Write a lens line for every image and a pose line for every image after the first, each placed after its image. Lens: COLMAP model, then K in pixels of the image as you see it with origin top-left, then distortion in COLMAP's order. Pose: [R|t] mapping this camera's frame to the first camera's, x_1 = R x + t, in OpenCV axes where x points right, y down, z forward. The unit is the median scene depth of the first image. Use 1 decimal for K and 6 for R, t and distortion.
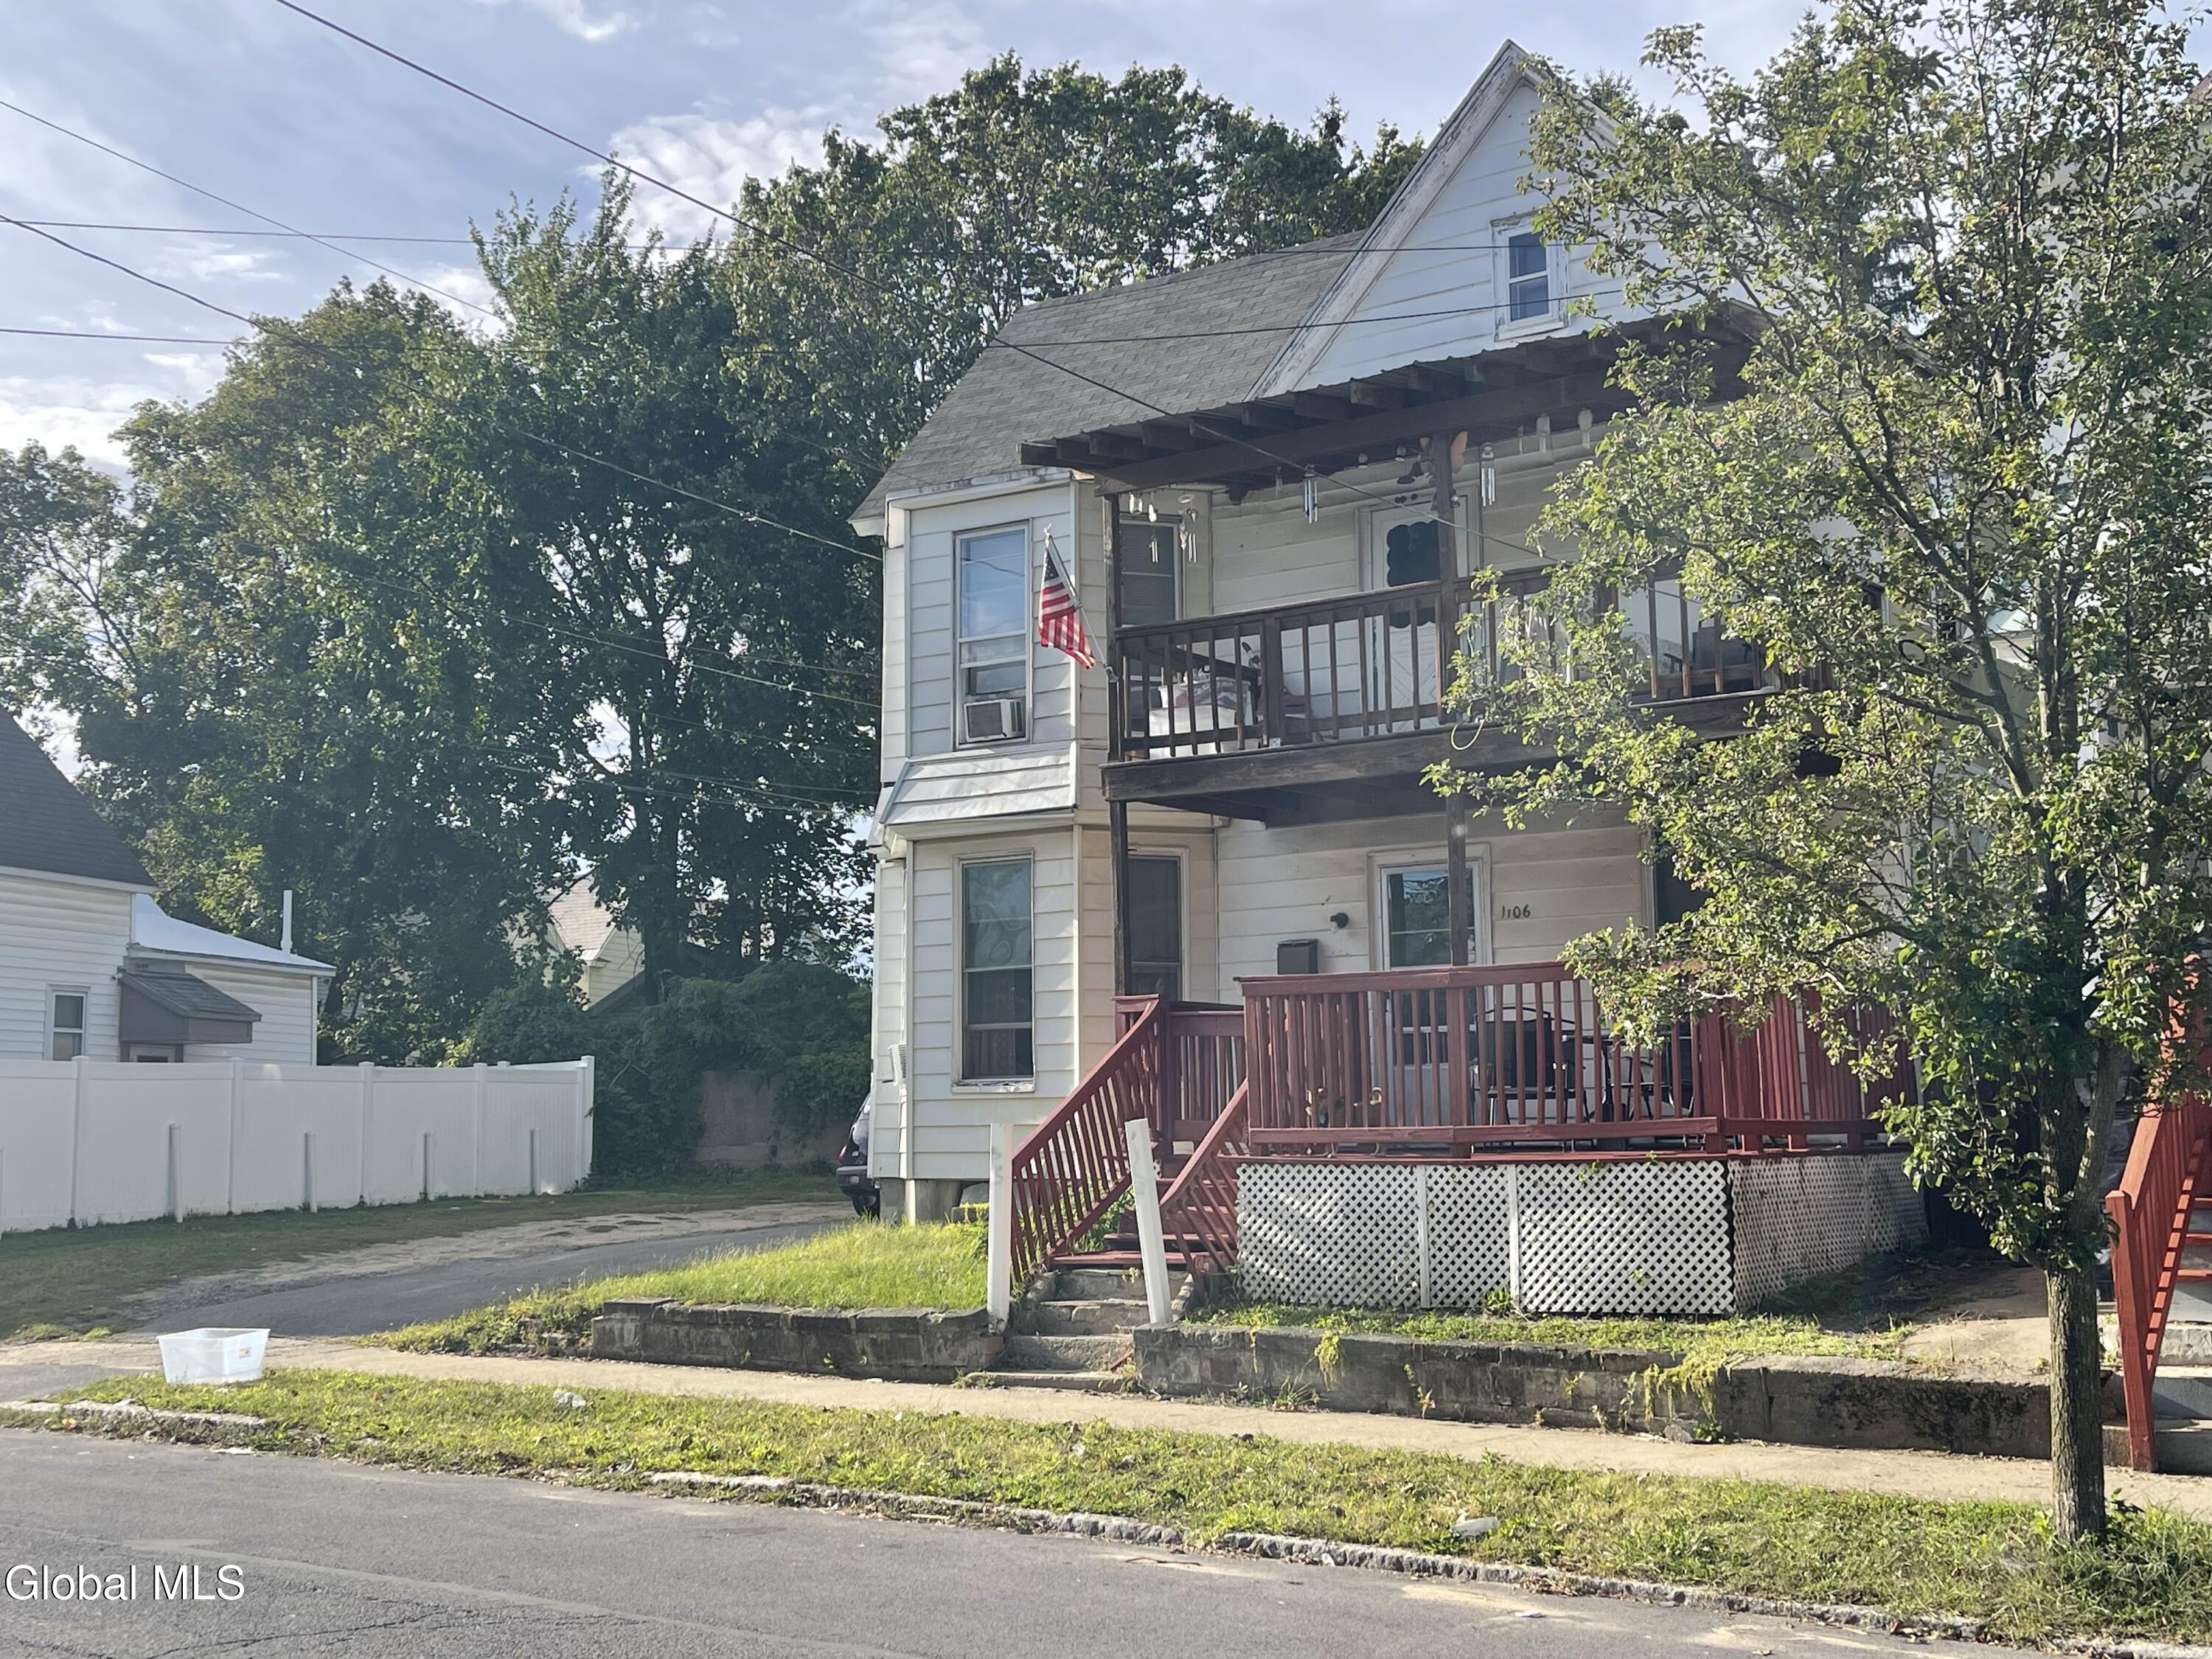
lens RADIAL K [[2552.1, 0, 1090.2], [0, 2552.1, 787.1], [0, 0, 1]] dist [0.138852, -0.325314]
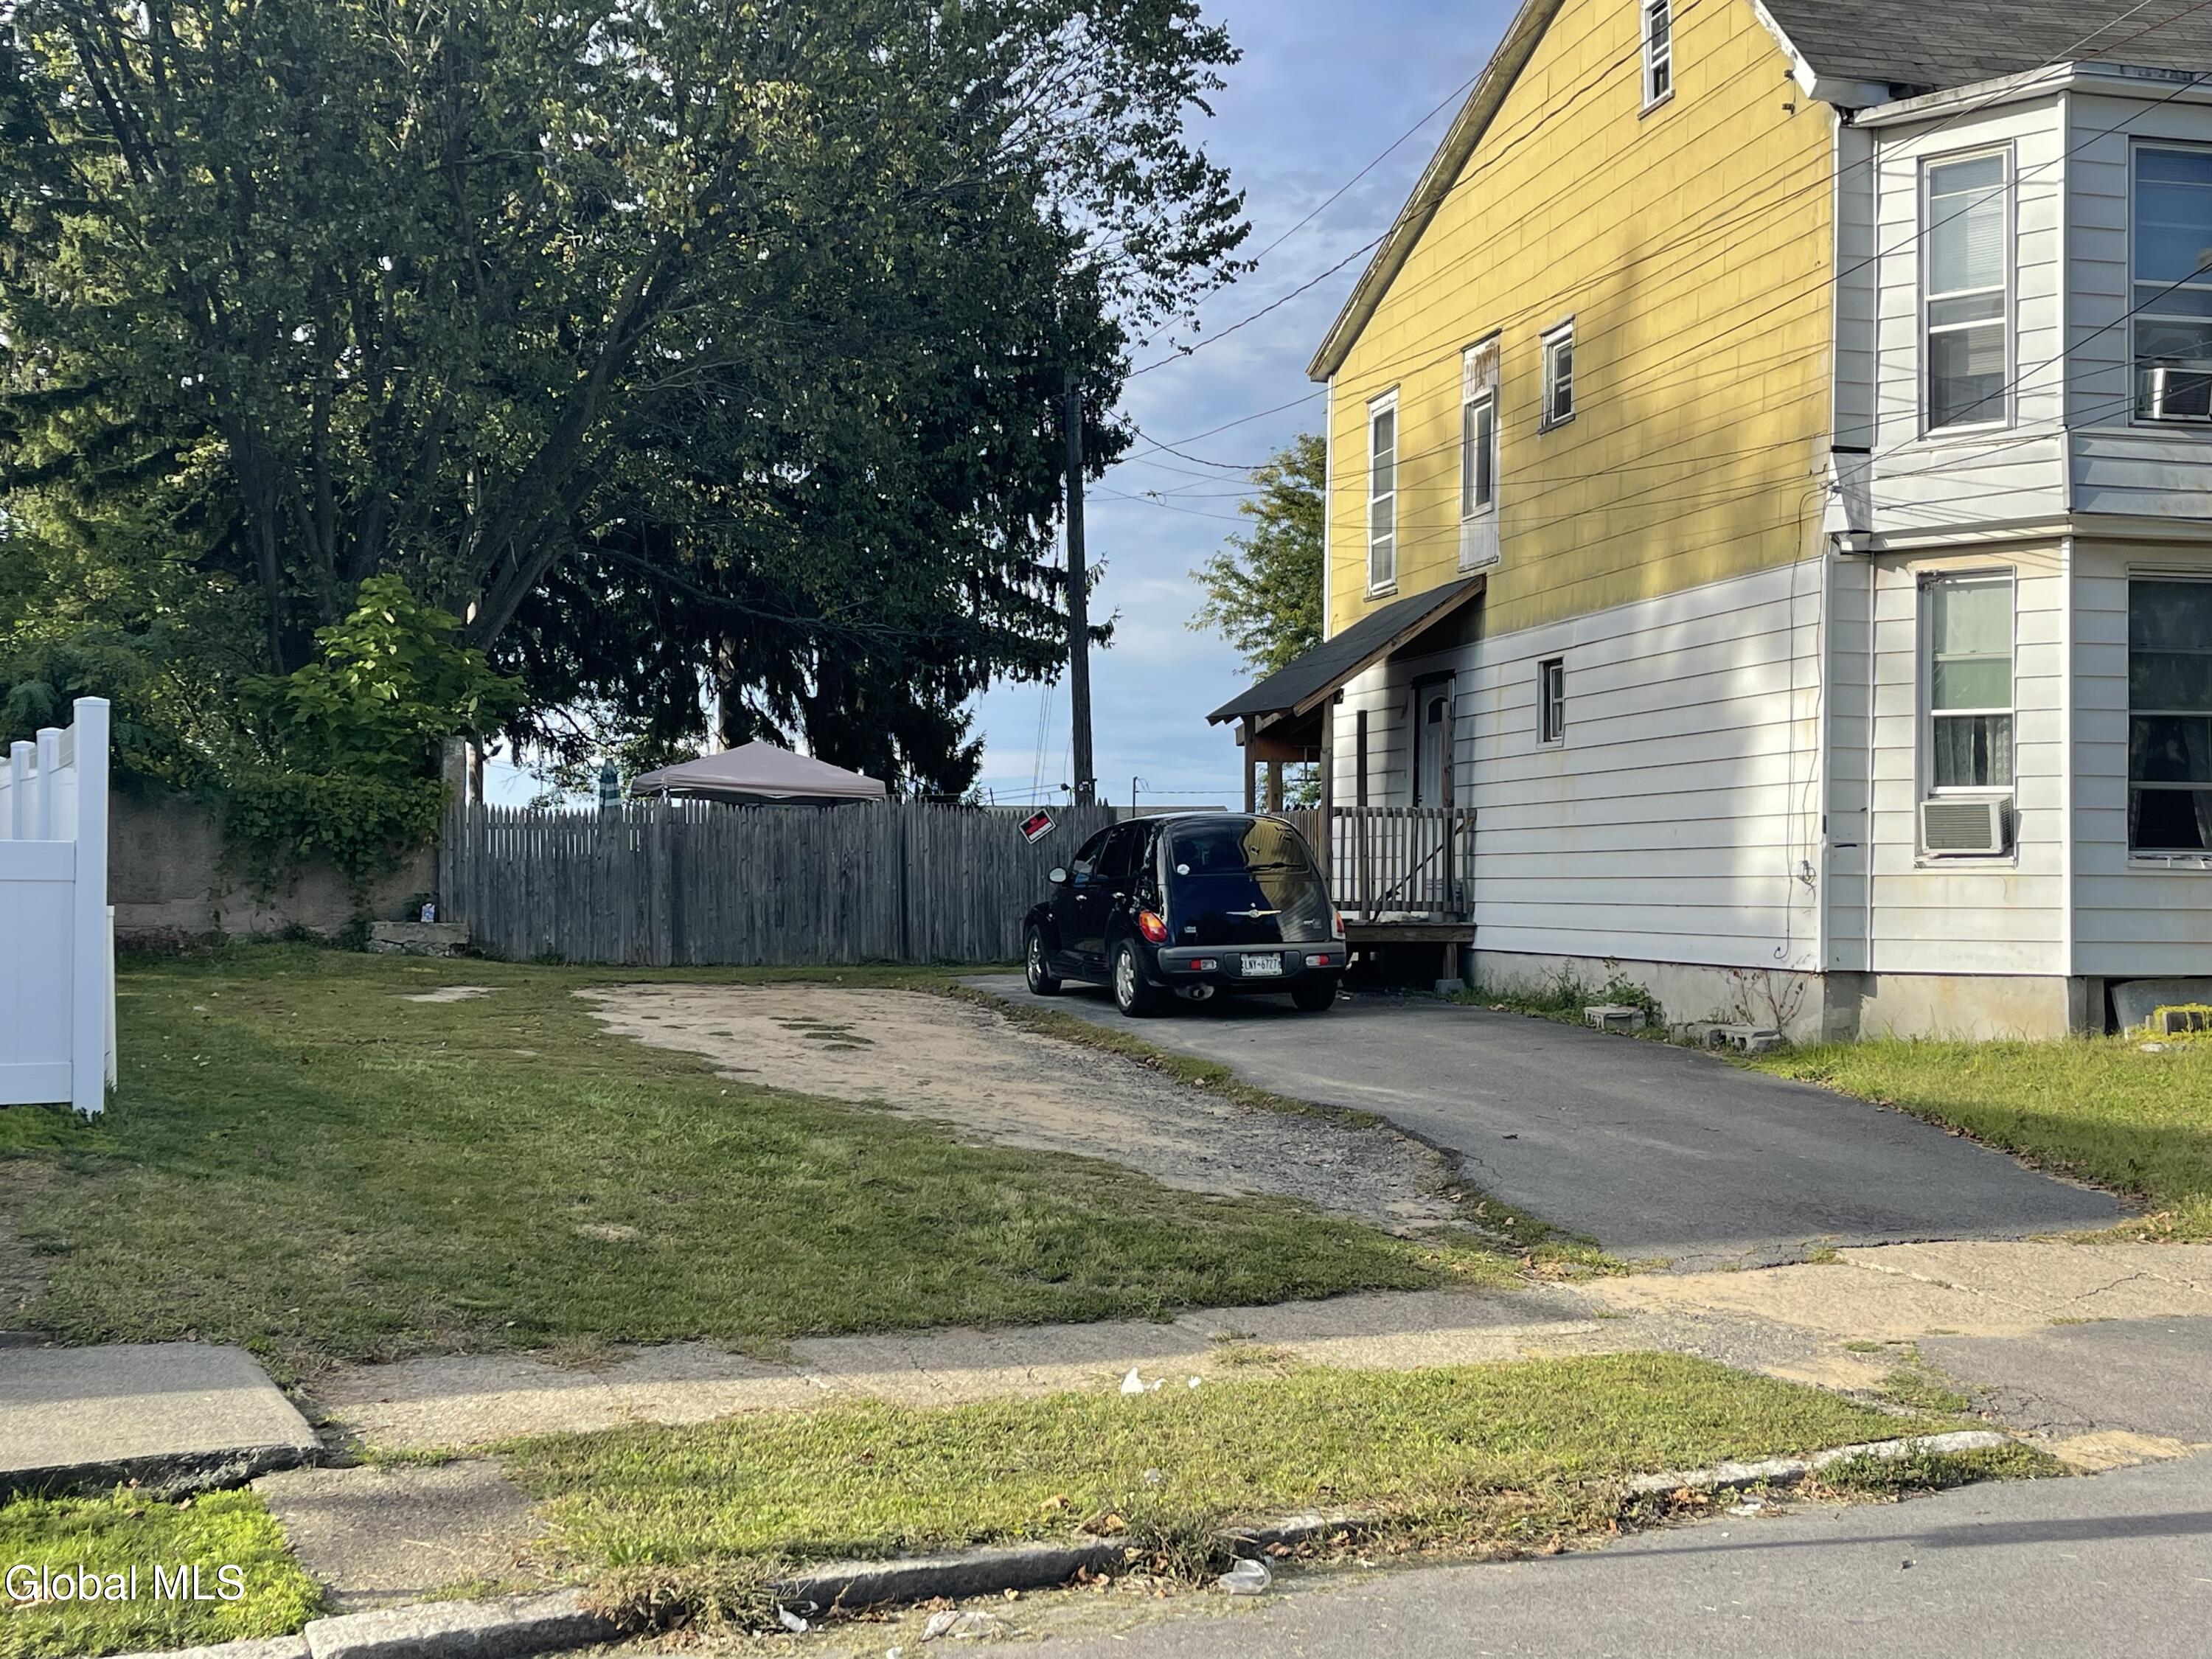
lens RADIAL K [[2541.6, 0, 1096.0], [0, 2541.6, 830.2], [0, 0, 1]] dist [0.135219, -0.364195]
pose [[0.673664, 0.030715, 0.738399, -1.116465], [-0.114971, 0.991327, 0.063656, 0.124582], [-0.730040, -0.127777, 0.671353, 0.927870]]
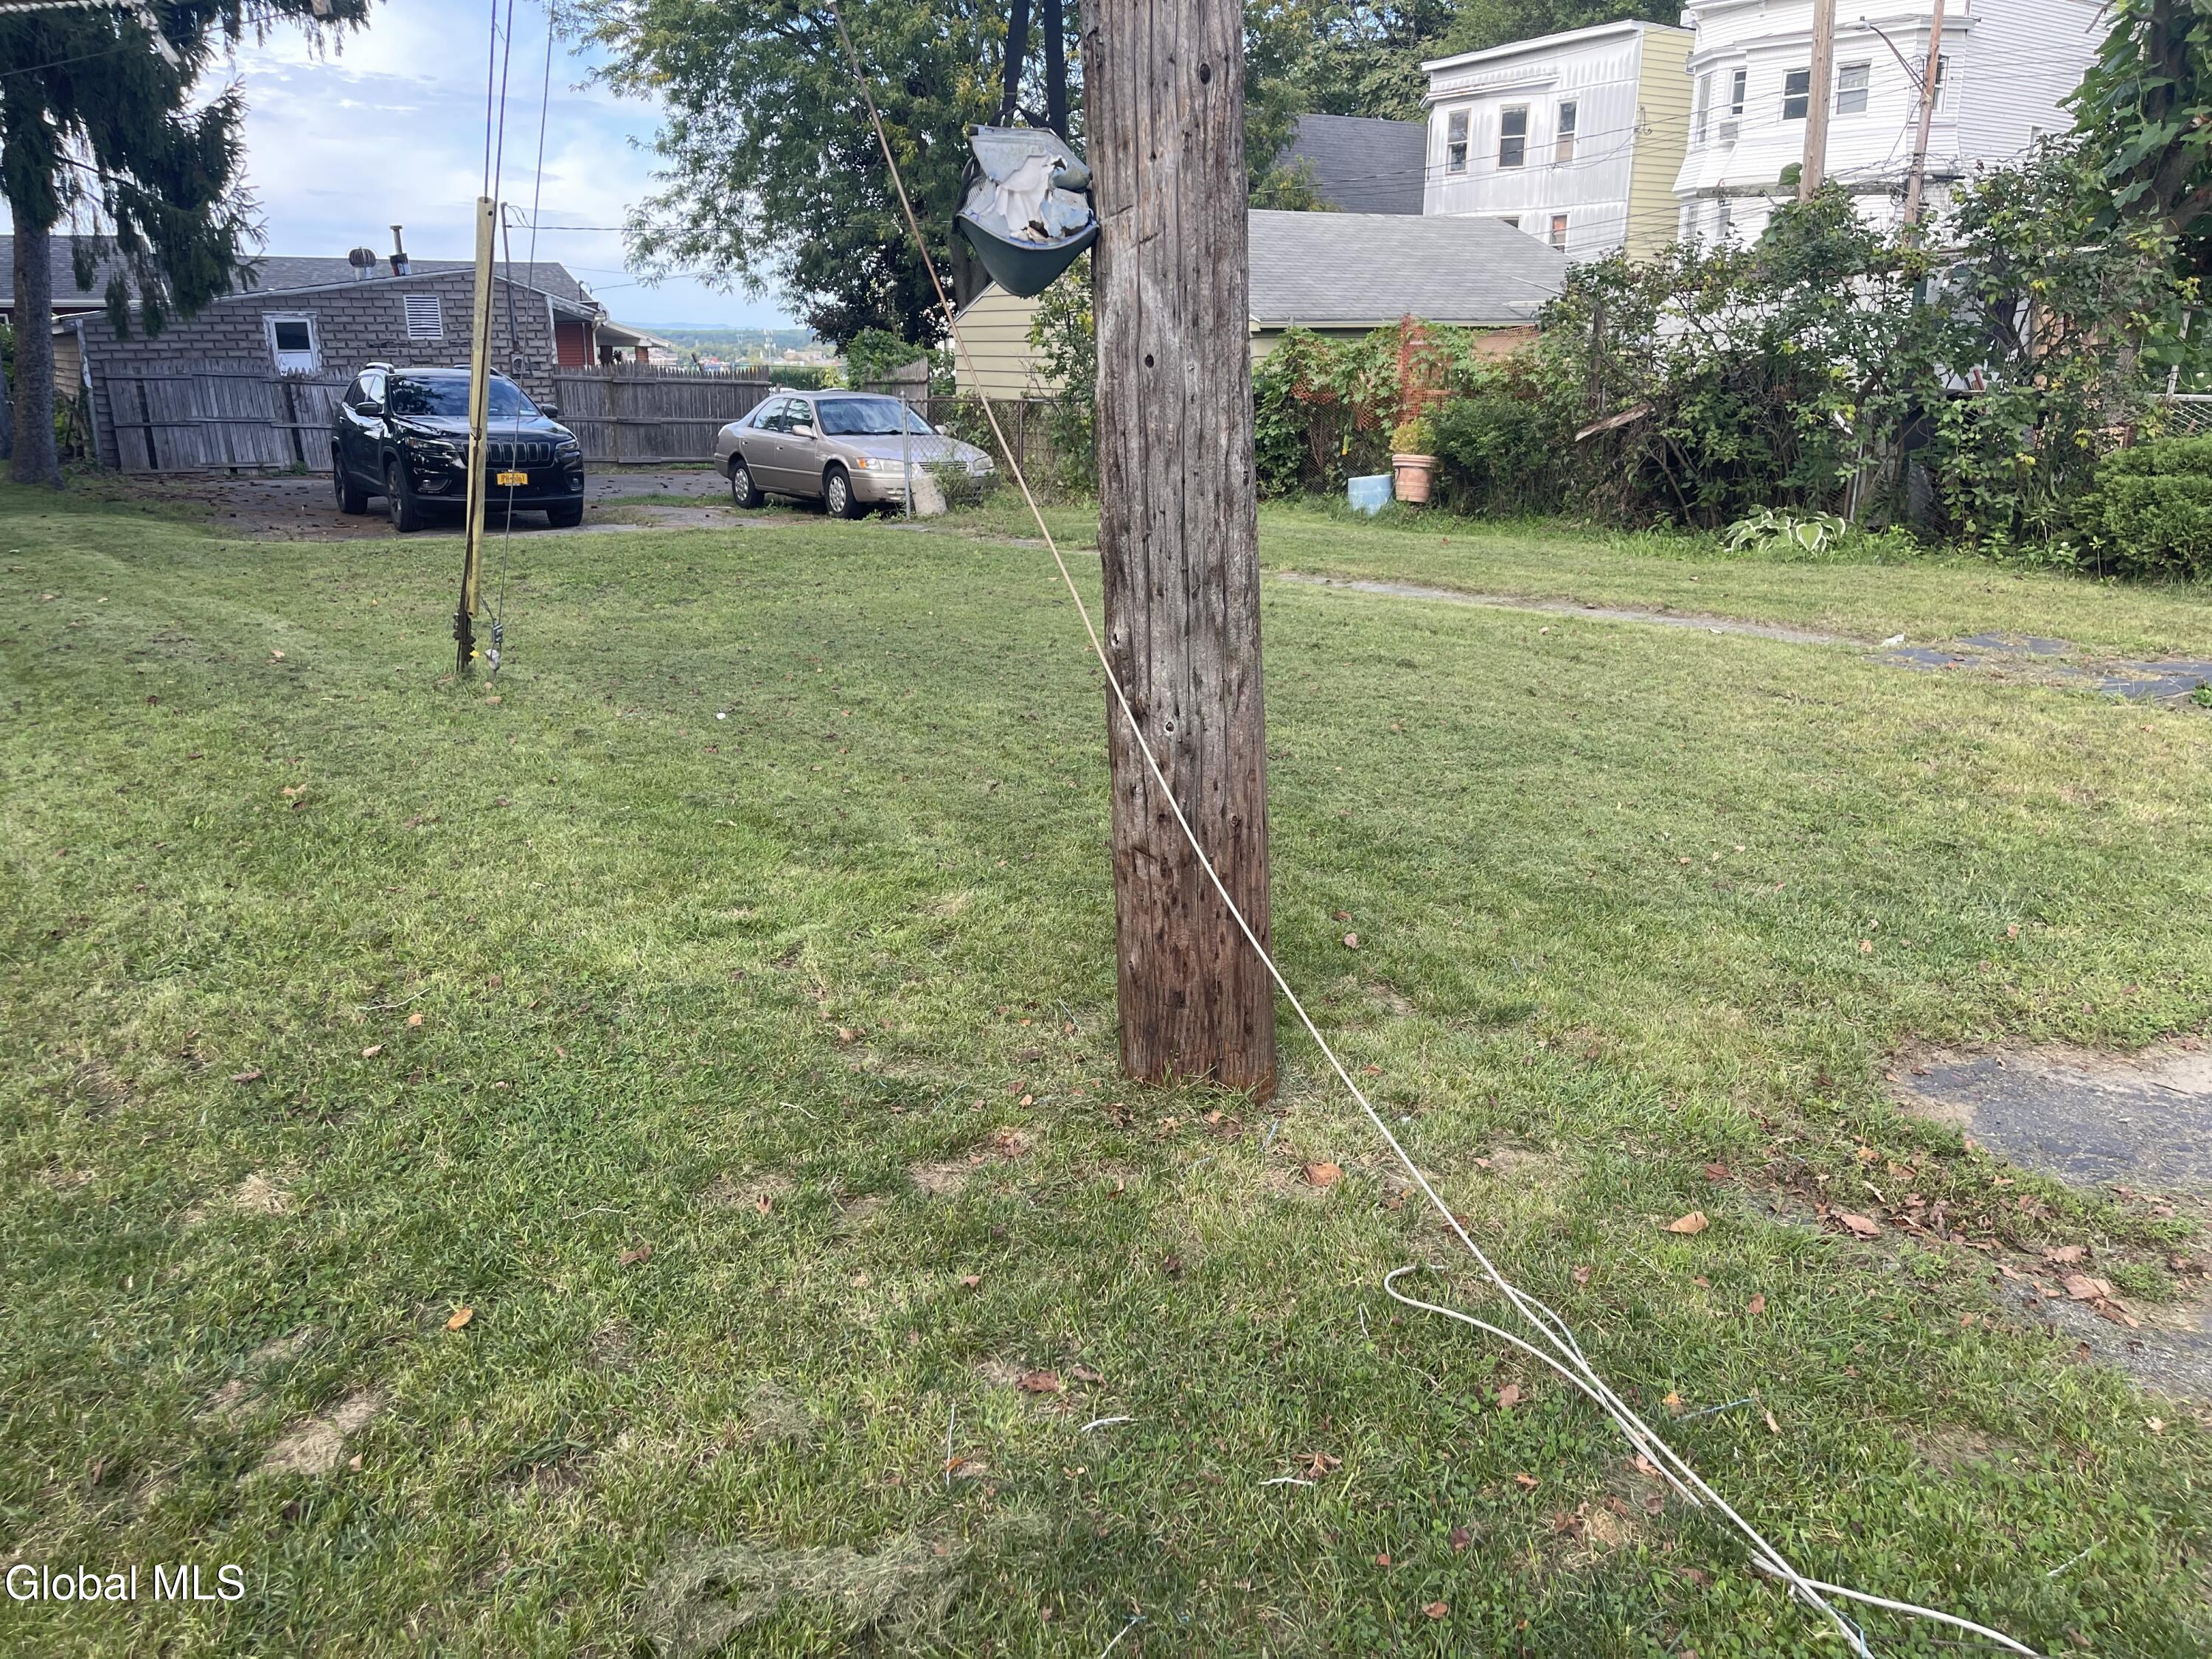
lens RADIAL K [[1685.7, 0, 1103.8], [0, 1685.7, 807.2], [0, 0, 1]] dist [0.084448, -0.091093]
pose [[0.339065, -0.240017, 0.909630, 0.285501], [-0.127751, 0.946203, 0.297286, 0.277979], [-0.932049, -0.217006, 0.290162, 2.319308]]
